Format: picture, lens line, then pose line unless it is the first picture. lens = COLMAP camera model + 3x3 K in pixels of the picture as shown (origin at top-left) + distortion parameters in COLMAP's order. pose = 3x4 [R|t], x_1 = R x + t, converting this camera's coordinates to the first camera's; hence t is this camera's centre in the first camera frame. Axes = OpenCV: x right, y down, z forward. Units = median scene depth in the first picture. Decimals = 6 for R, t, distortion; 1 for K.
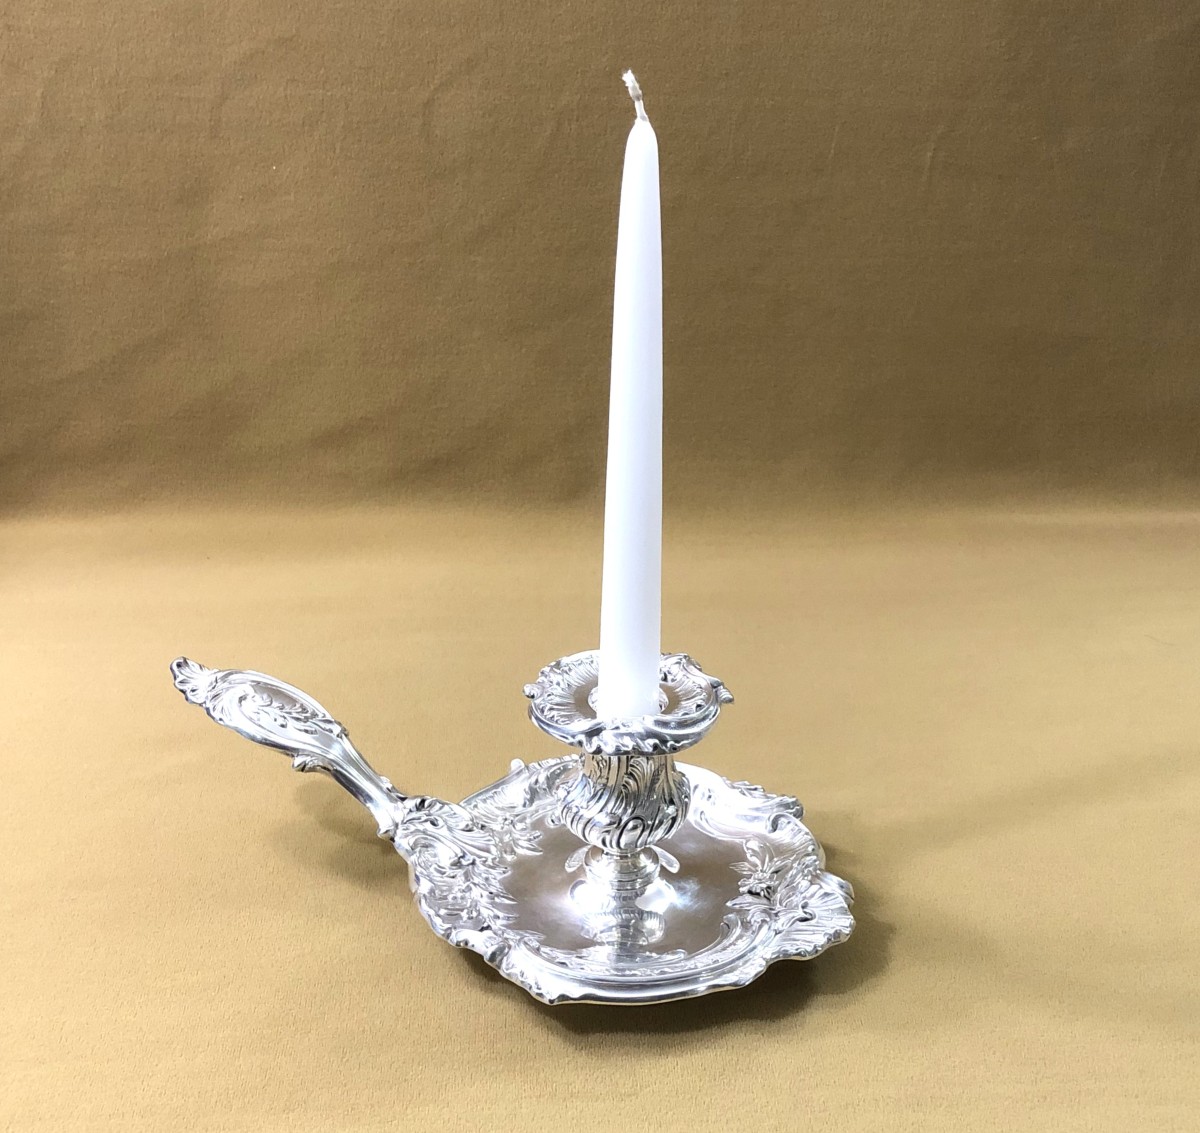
lens RADIAL K [[1554.3, 0, 600.0], [0, 1554.3, 566.5], [0, 0, 1]] dist [0.183375, -0.771648]
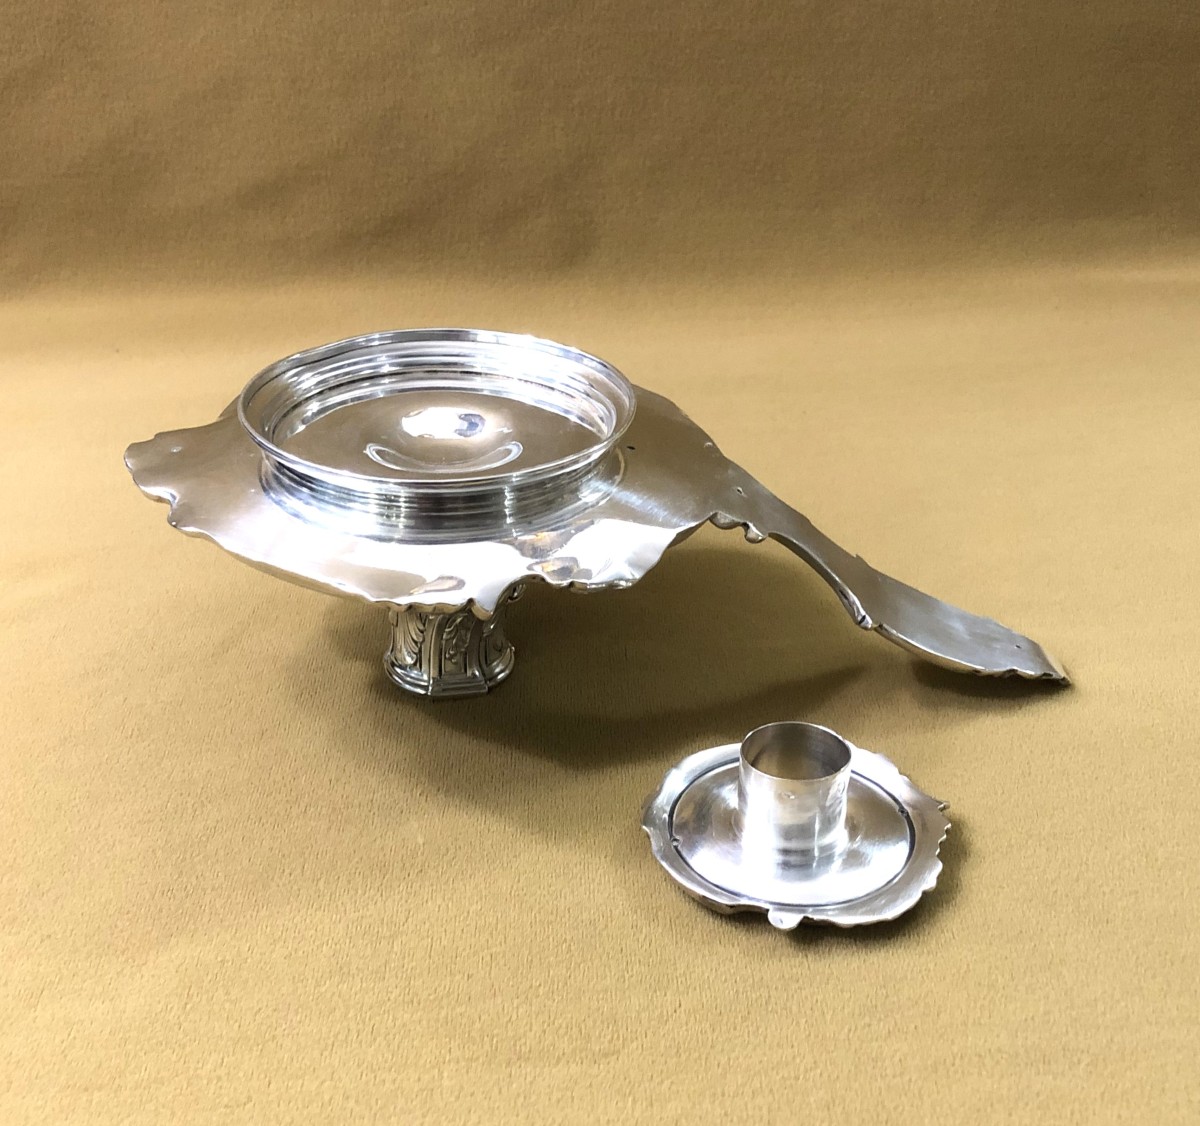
lens RADIAL K [[1542.3, 0, 616.6], [0, 1542.3, 617.6], [0, 0, 1]] dist [-0.003302, -0.056456]
pose [[0.999300, -0.025550, -0.027341, 0.024938], [0.028790, 0.991670, 0.125543, 0.039105], [0.023906, -0.126242, 0.991711, 0.206288]]
